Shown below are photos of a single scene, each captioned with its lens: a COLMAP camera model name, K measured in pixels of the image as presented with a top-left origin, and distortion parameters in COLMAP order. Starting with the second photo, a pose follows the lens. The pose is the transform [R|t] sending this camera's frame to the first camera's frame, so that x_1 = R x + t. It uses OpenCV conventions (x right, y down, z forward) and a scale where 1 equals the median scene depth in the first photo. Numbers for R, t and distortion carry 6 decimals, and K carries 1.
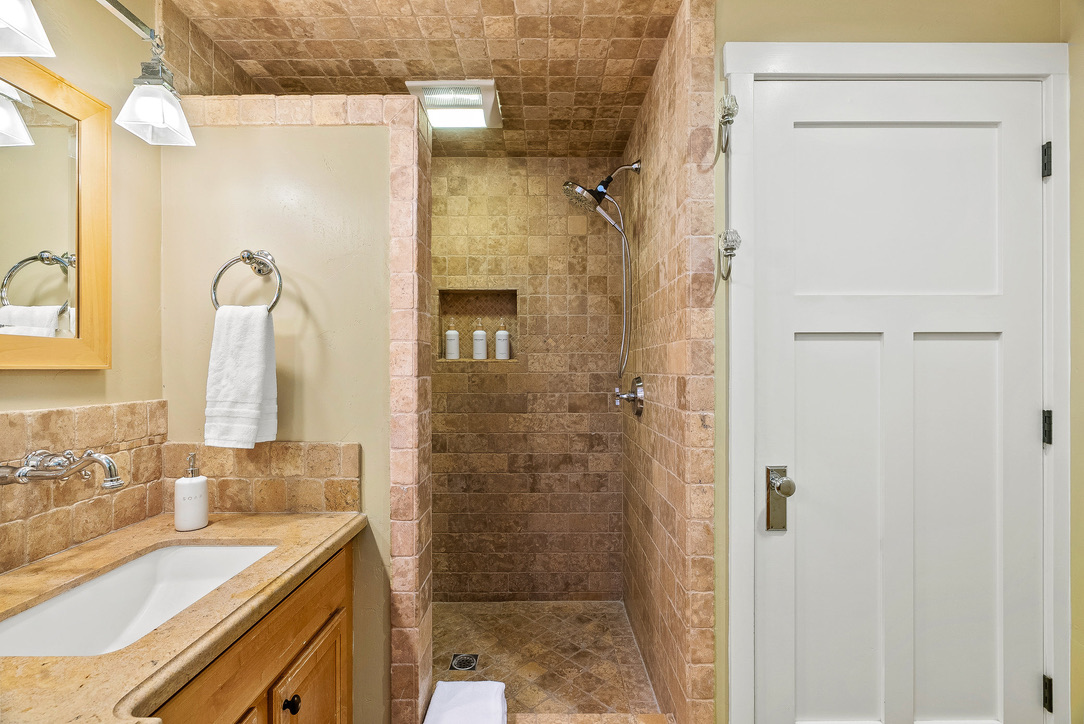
lens RADIAL K [[485.3, 0, 541.8], [0, 485.3, 368.1], [0, 0, 1]] dist [-0.006758, 0.003500]
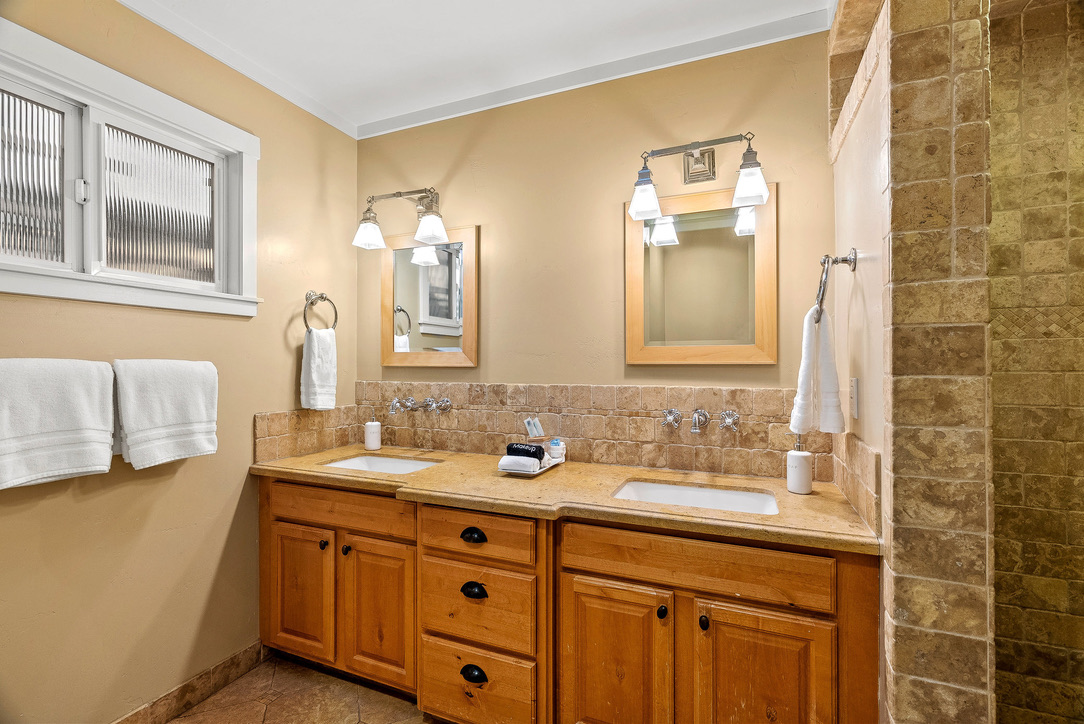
lens RADIAL K [[485.3, 0, 542.8], [0, 485.3, 364.9], [0, 0, 1]] dist [-0.006758, 0.003500]
pose [[-0.401119, -0.000242, -0.916026, 0.724360], [0.004254, 0.999989, -0.002127, 0.005046], [0.916016, -0.004750, -0.401113, 0.960915]]
